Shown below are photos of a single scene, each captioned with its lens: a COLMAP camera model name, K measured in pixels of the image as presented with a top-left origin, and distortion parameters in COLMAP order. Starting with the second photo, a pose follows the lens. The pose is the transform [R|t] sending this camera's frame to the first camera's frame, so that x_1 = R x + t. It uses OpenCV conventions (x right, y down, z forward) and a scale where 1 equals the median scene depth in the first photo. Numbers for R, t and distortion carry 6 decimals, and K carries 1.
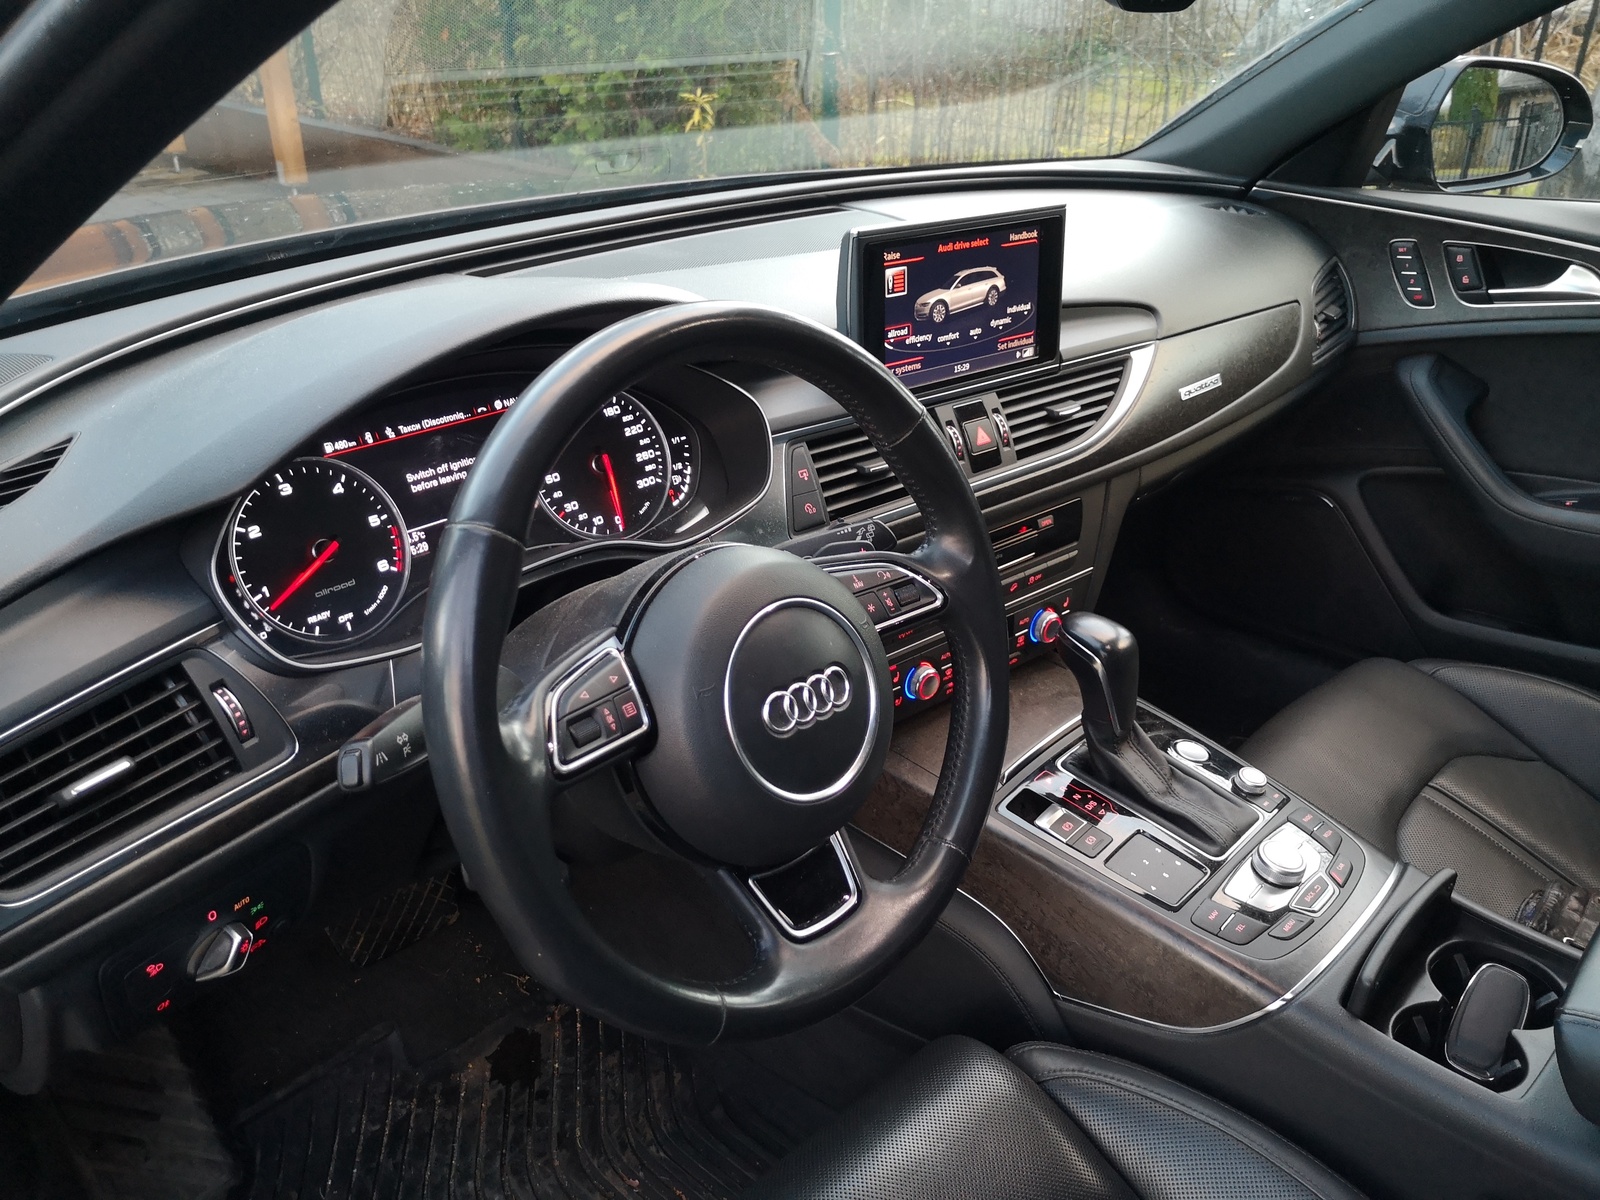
lens RADIAL K [[1261.1, 0, 796.6], [0, 1261.1, 599.1], [0, 0, 1]] dist [0.041264, -0.045577]
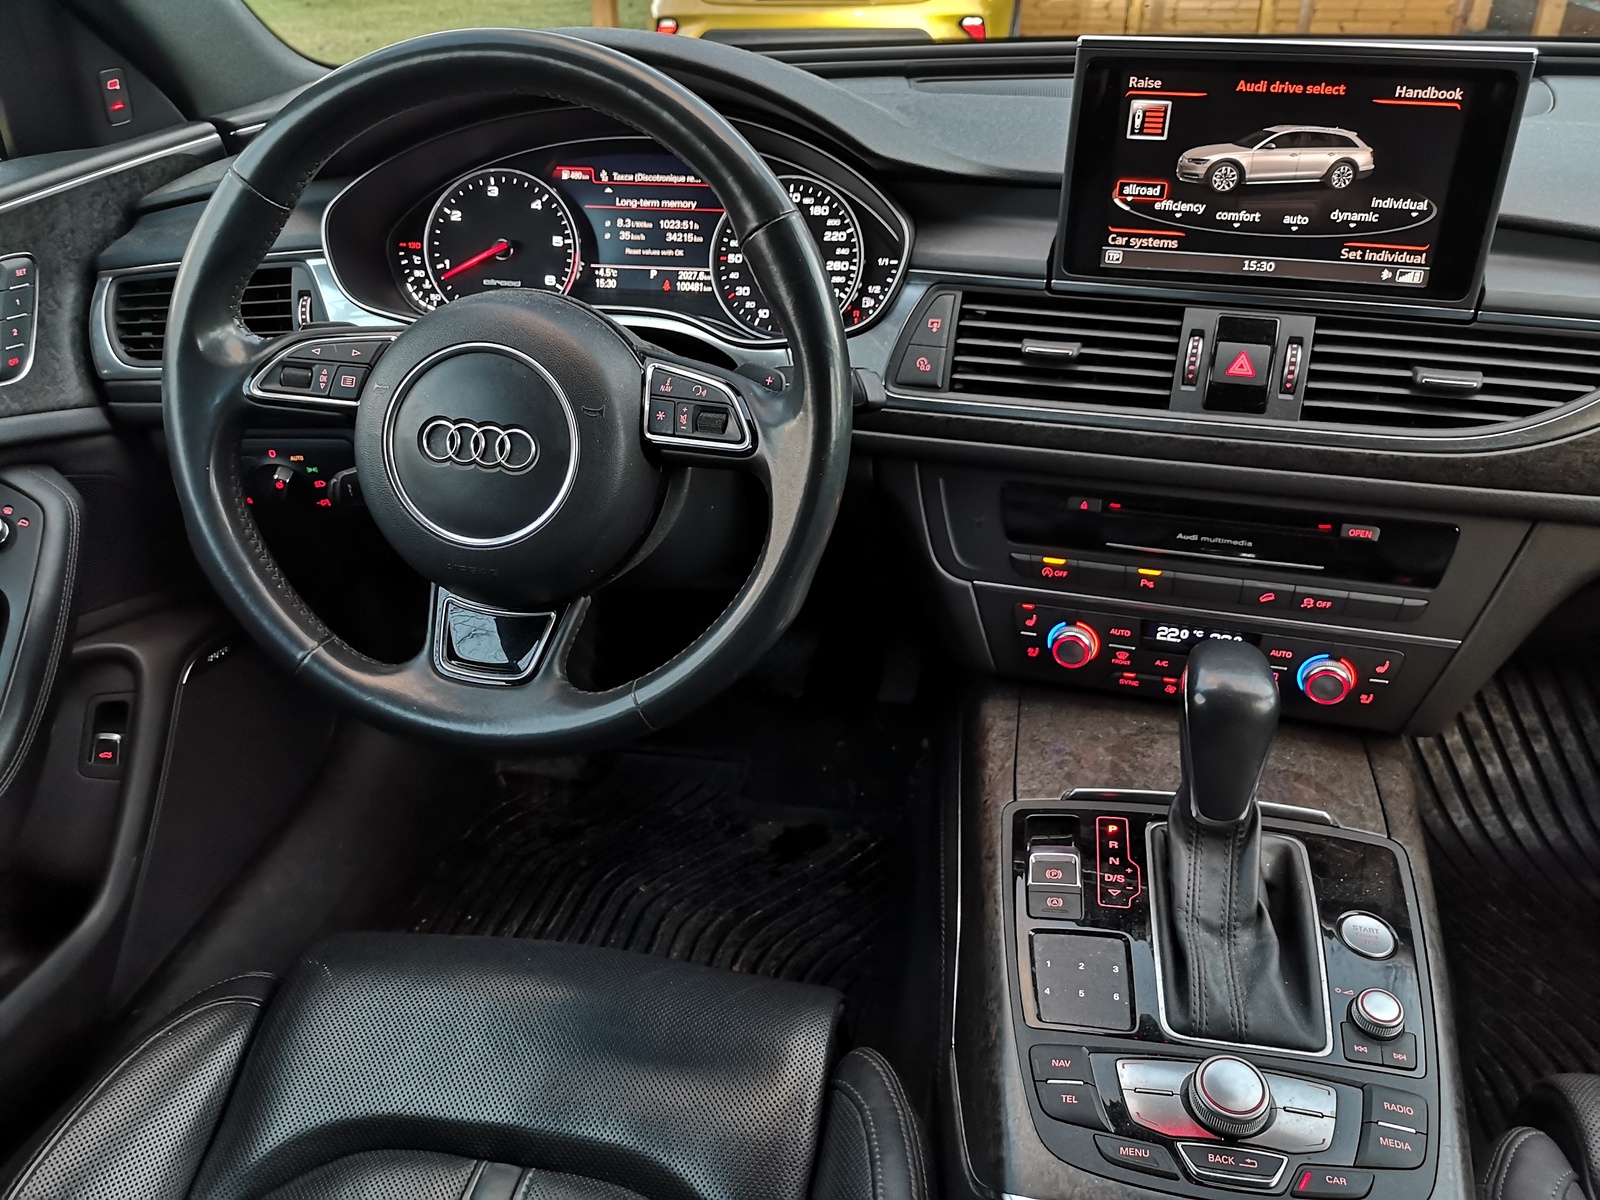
lens RADIAL K [[1261.1, 0, 792.8], [0, 1261.1, 605.7], [0, 0, 1]] dist [0.041264, -0.045577]
pose [[0.530609, 0.397489, -0.748636, 0.625900], [-0.358106, 0.905655, 0.227044, -0.079249], [0.768254, 0.147620, 0.622892, 0.384785]]
